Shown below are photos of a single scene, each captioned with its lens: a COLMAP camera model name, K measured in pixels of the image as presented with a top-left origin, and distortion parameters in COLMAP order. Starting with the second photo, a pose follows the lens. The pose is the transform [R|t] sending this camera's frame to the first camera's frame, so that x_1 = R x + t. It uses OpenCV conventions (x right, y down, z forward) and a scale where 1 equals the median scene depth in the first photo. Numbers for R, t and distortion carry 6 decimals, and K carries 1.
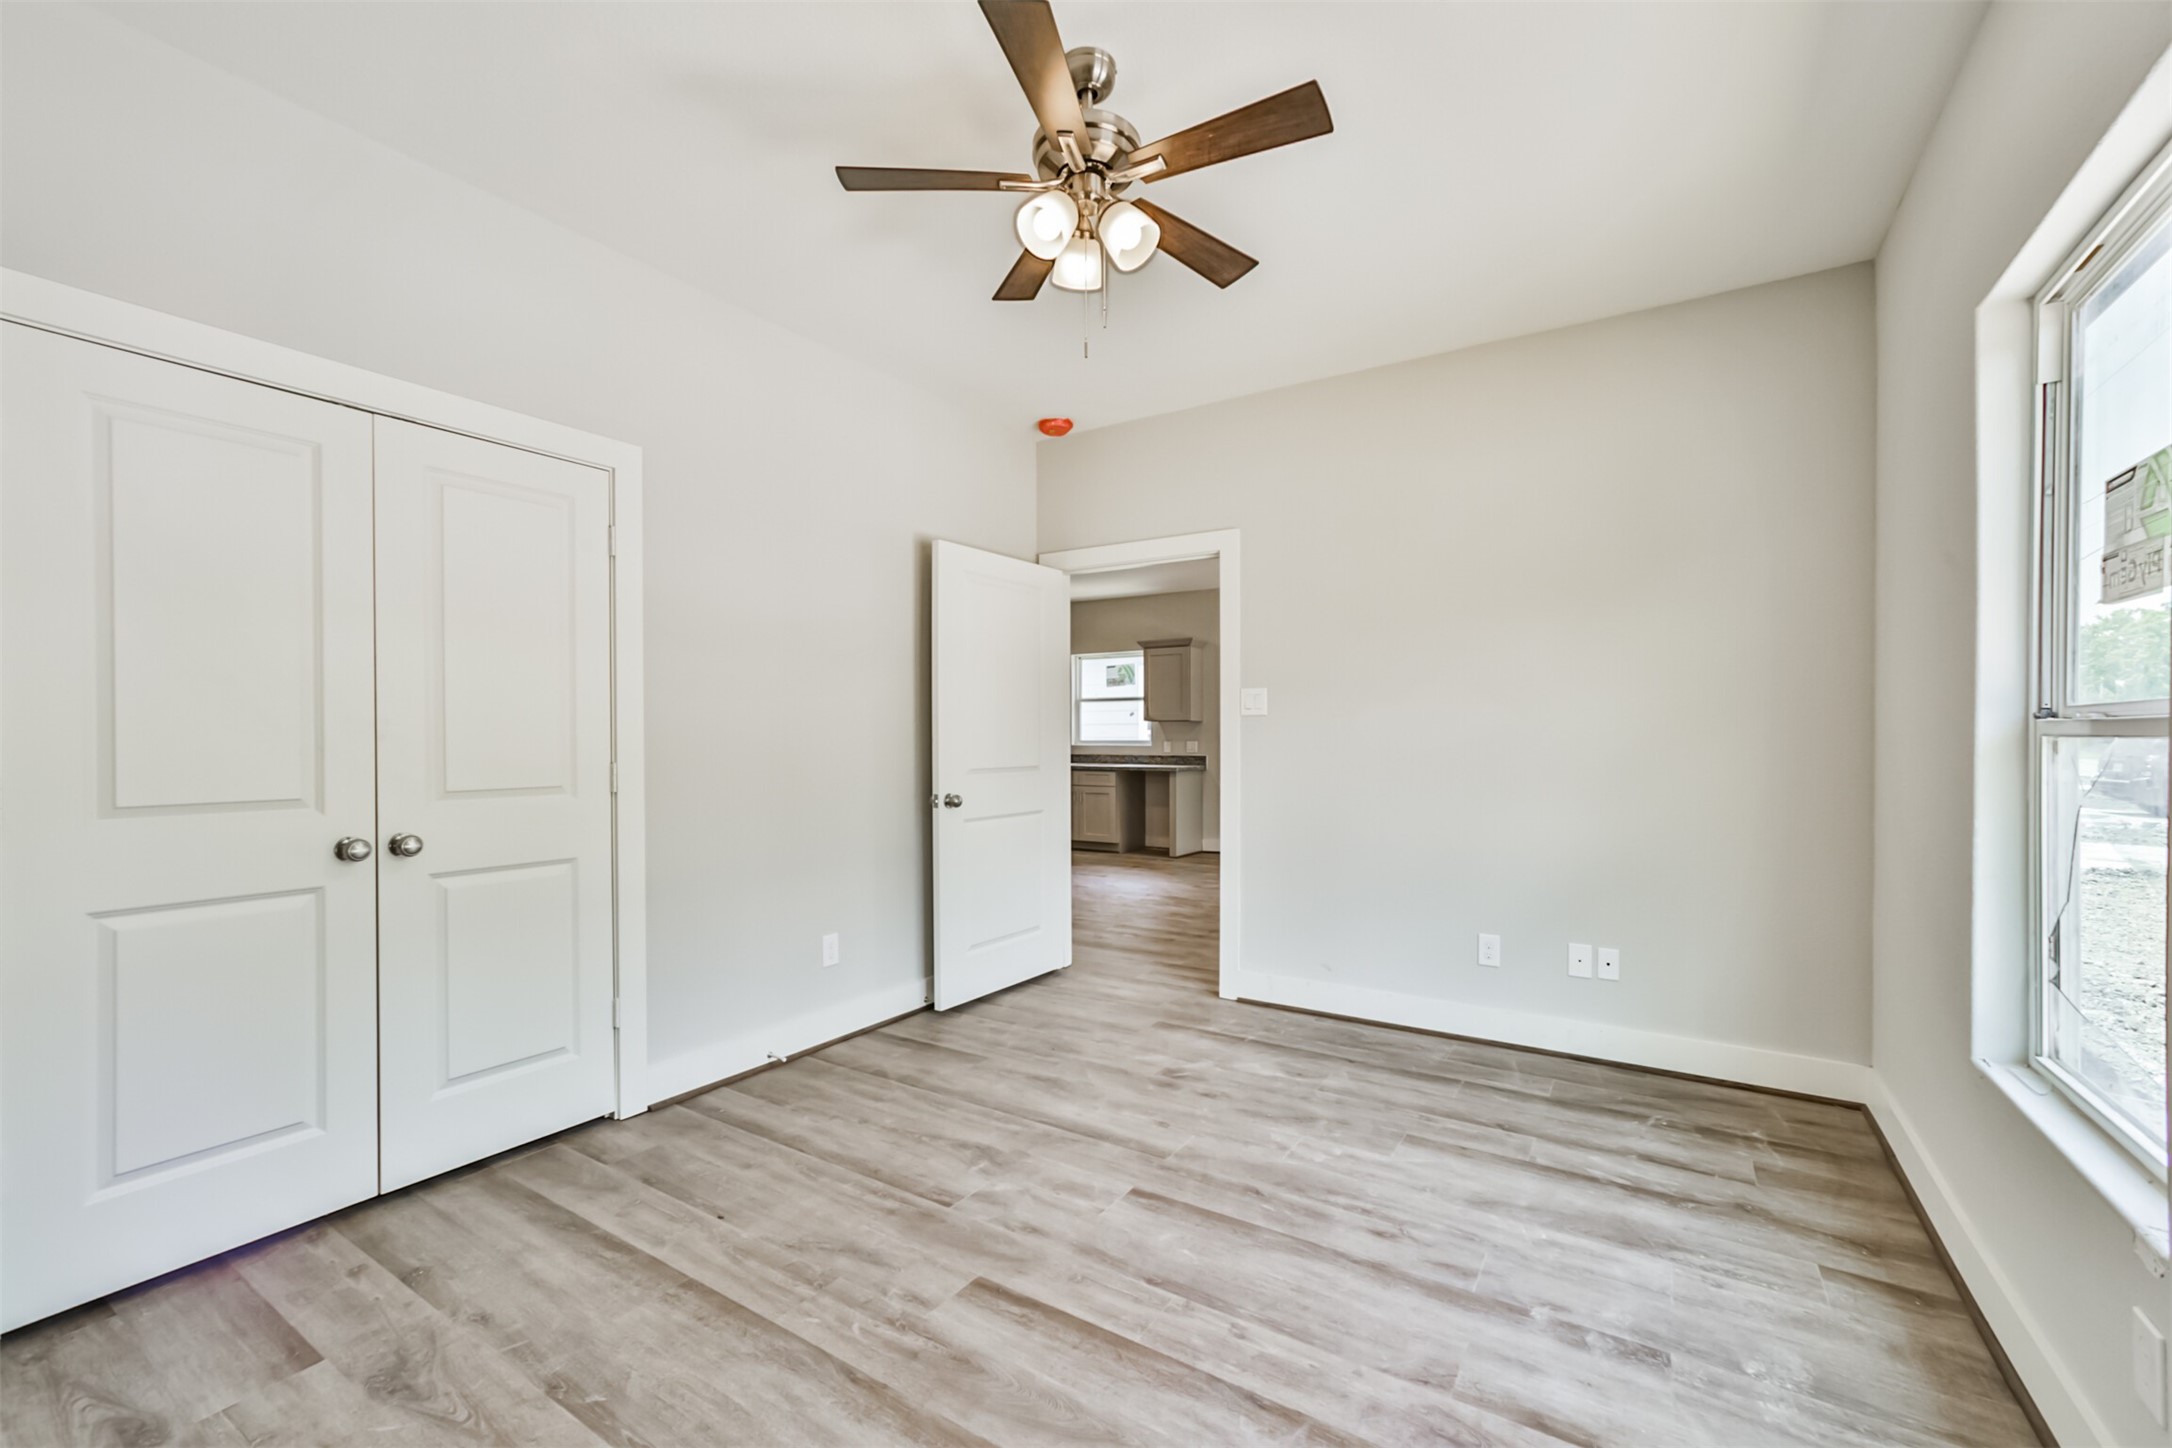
lens RADIAL K [[910.9, 0, 1086.0], [0, 910.9, 724.0], [0, 0, 1]] dist [-0.037316, 0.017599]
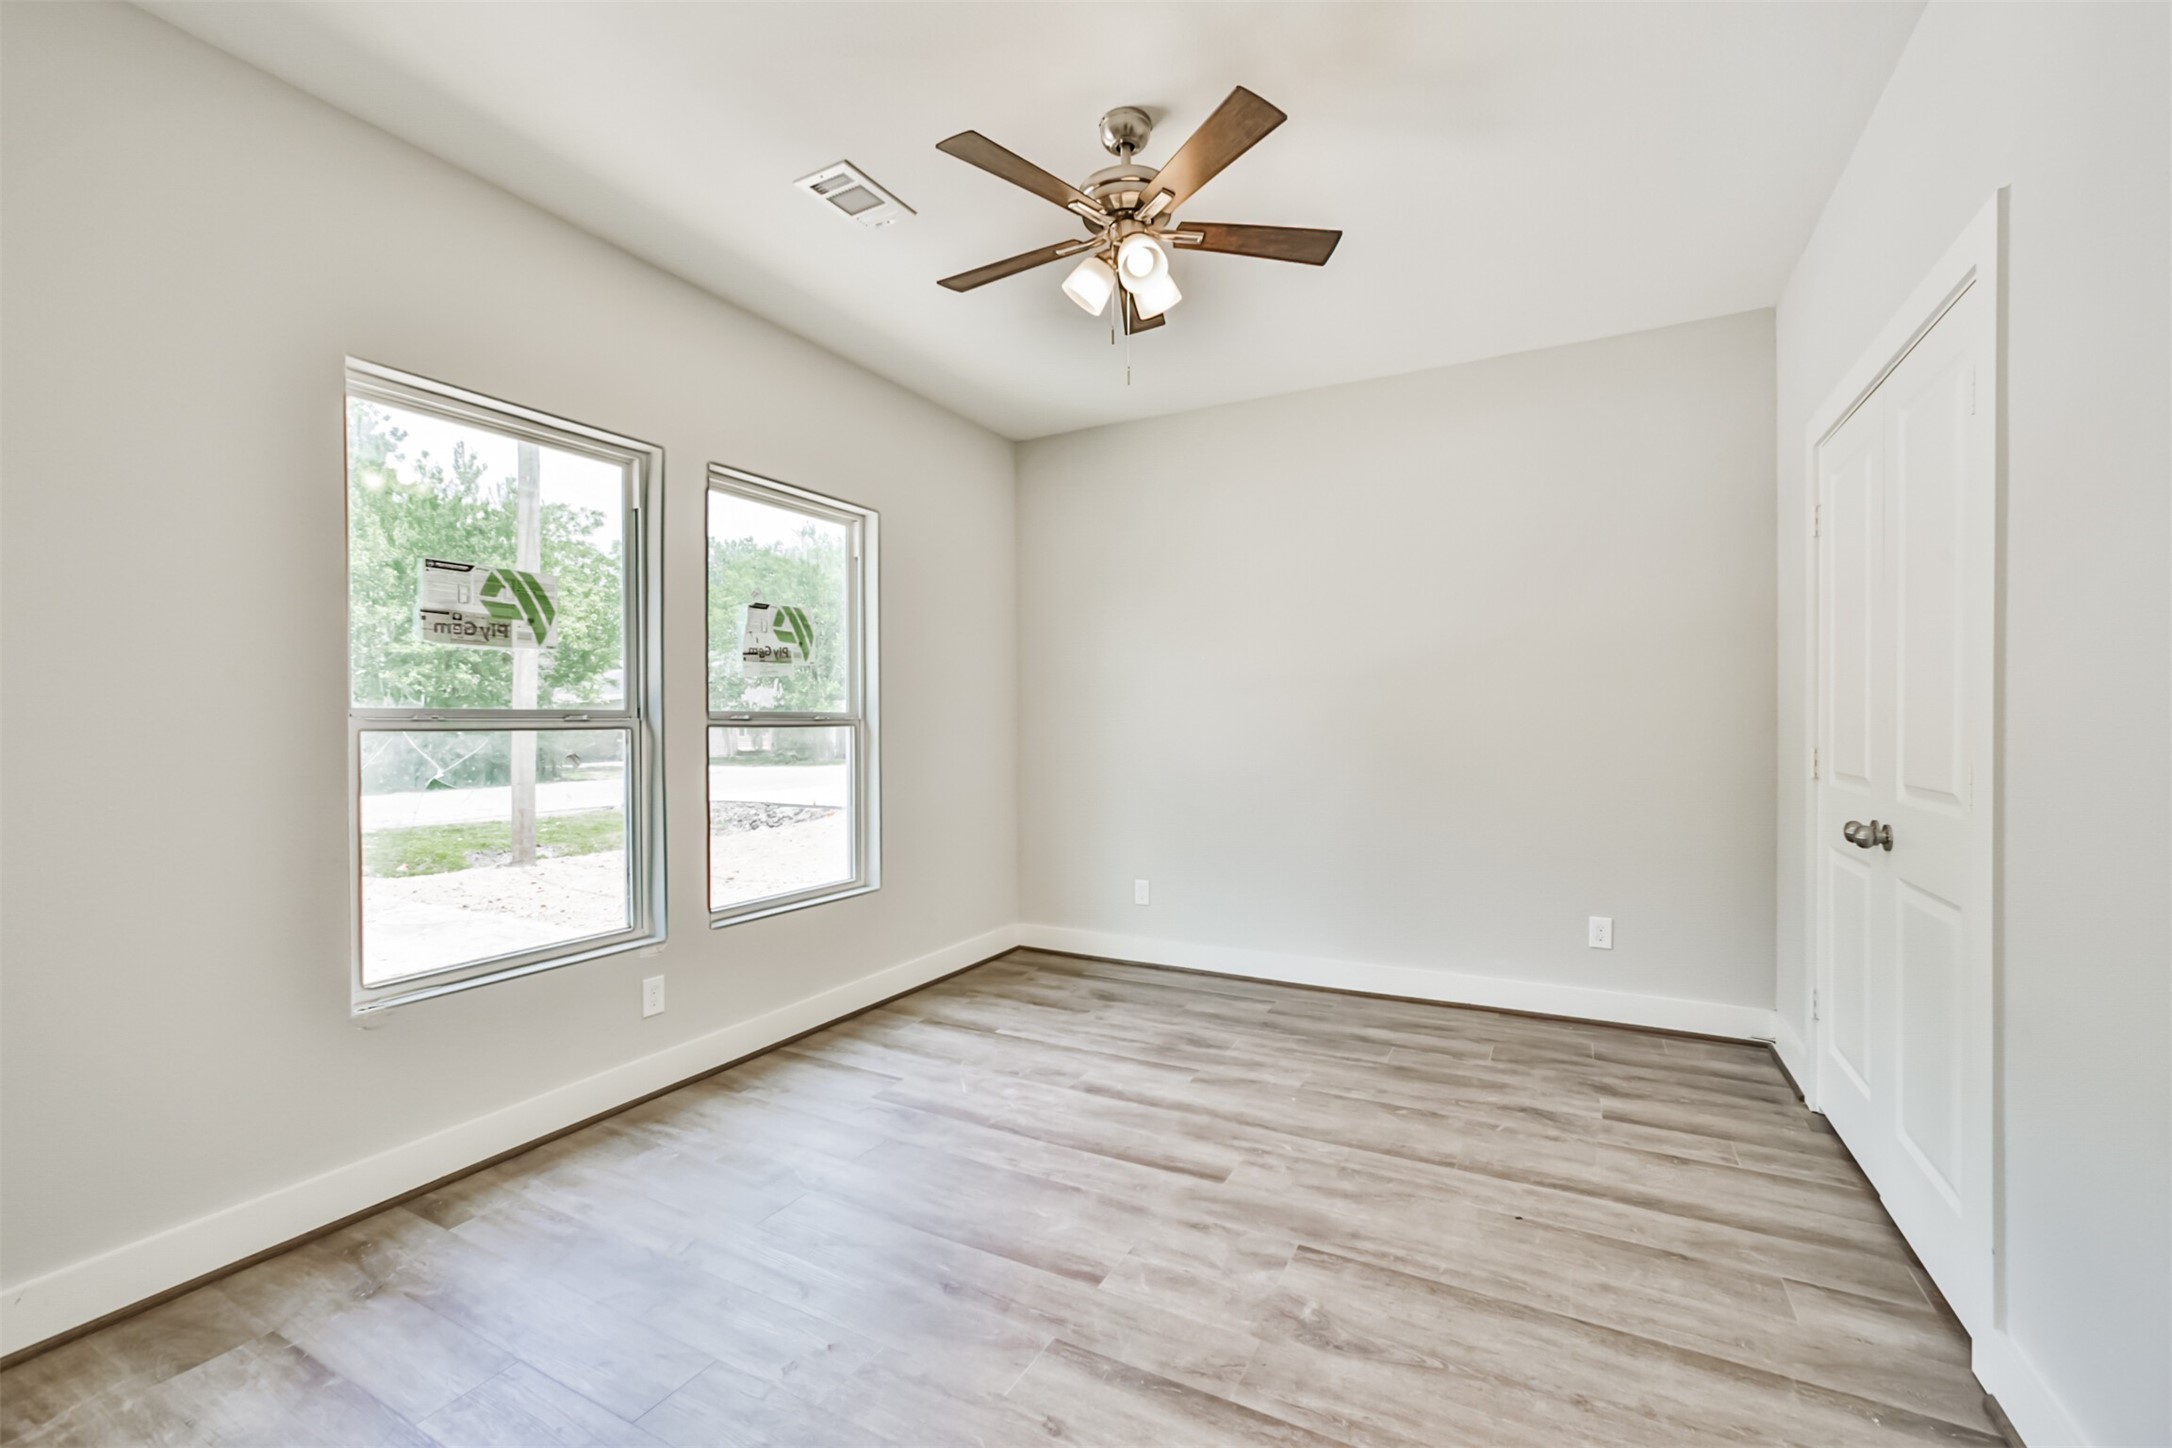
lens RADIAL K [[910.9, 0, 1086.0], [0, 910.9, 724.0], [0, 0, 1]] dist [-0.037316, 0.017599]
pose [[-0.996774, 0.008748, -0.079777, 0.136372], [0.009674, 0.999890, -0.011225, 0.022201], [0.079670, -0.011961, -0.996749, 1.999752]]
